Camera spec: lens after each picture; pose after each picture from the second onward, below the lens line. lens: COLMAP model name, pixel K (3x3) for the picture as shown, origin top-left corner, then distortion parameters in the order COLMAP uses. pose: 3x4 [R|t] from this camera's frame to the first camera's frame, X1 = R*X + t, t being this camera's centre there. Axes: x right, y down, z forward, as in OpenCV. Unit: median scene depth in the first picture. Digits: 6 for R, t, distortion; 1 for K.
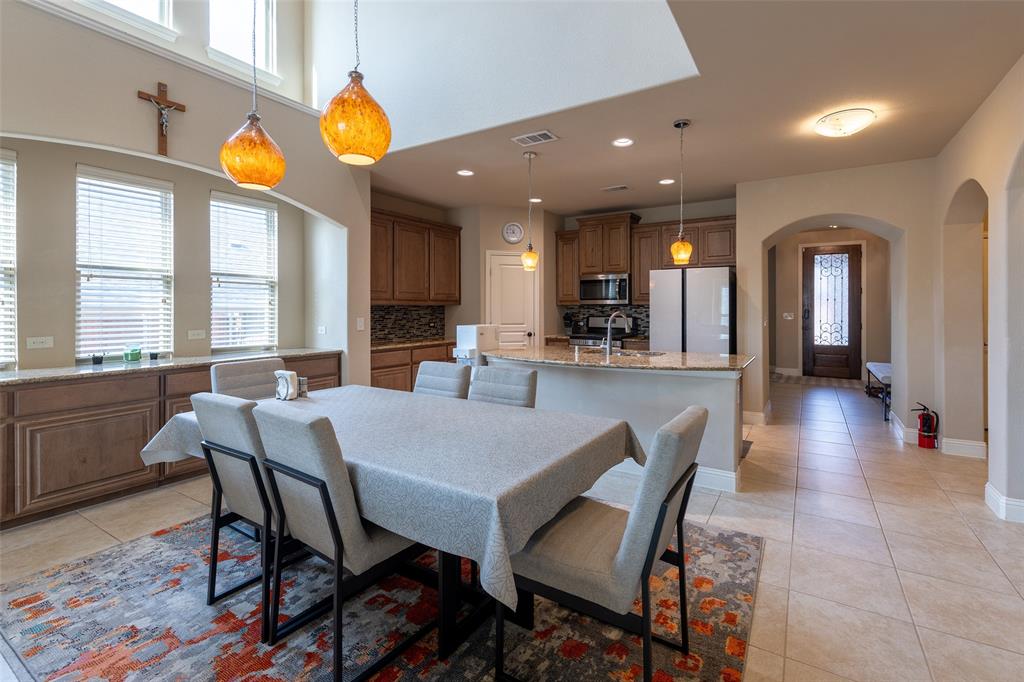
lens RADIAL K [[447.4, 0, 579.3], [0, 447.4, 308.6], [0, 0, 1]] dist [-0.001639, -0.000728]
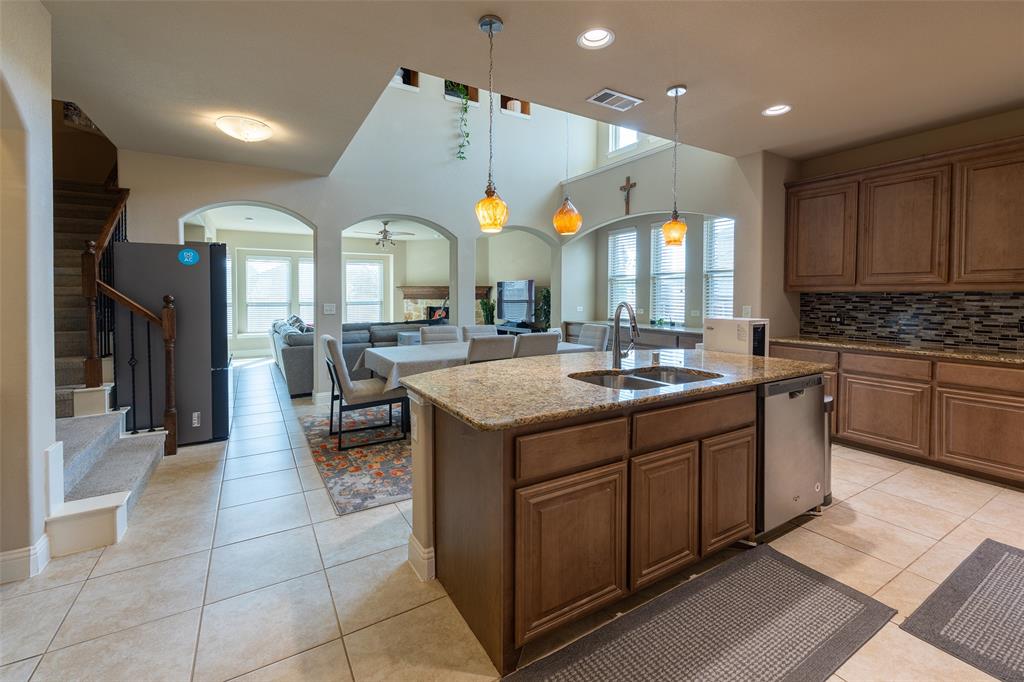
lens RADIAL K [[412.5, 0, 513.8], [0, 412.5, 303.4], [0, 0, 1]] dist [0.002763, 0.000073]
pose [[-0.504702, 0.018687, -0.863092, 0.634559], [-0.000748, 0.999756, 0.022083, -0.005460], [0.863294, 0.011791, -0.504564, 1.128395]]
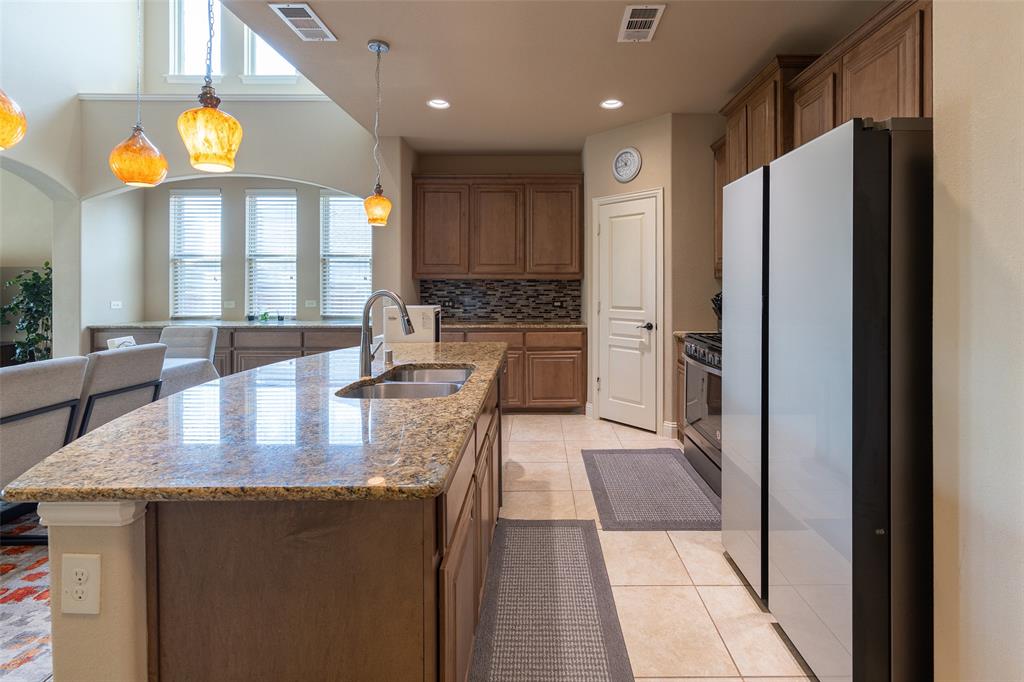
lens RADIAL K [[471.1, 0, 515.7], [0, 471.1, 283.0], [0, 0, 1]] dist [0.000239, 0.000142]
pose [[0.459064, 0.001699, -0.888402, 0.593303], [0.000094, 0.999998, 0.001961, -0.003850], [0.888403, -0.000983, 0.459063, 0.867120]]
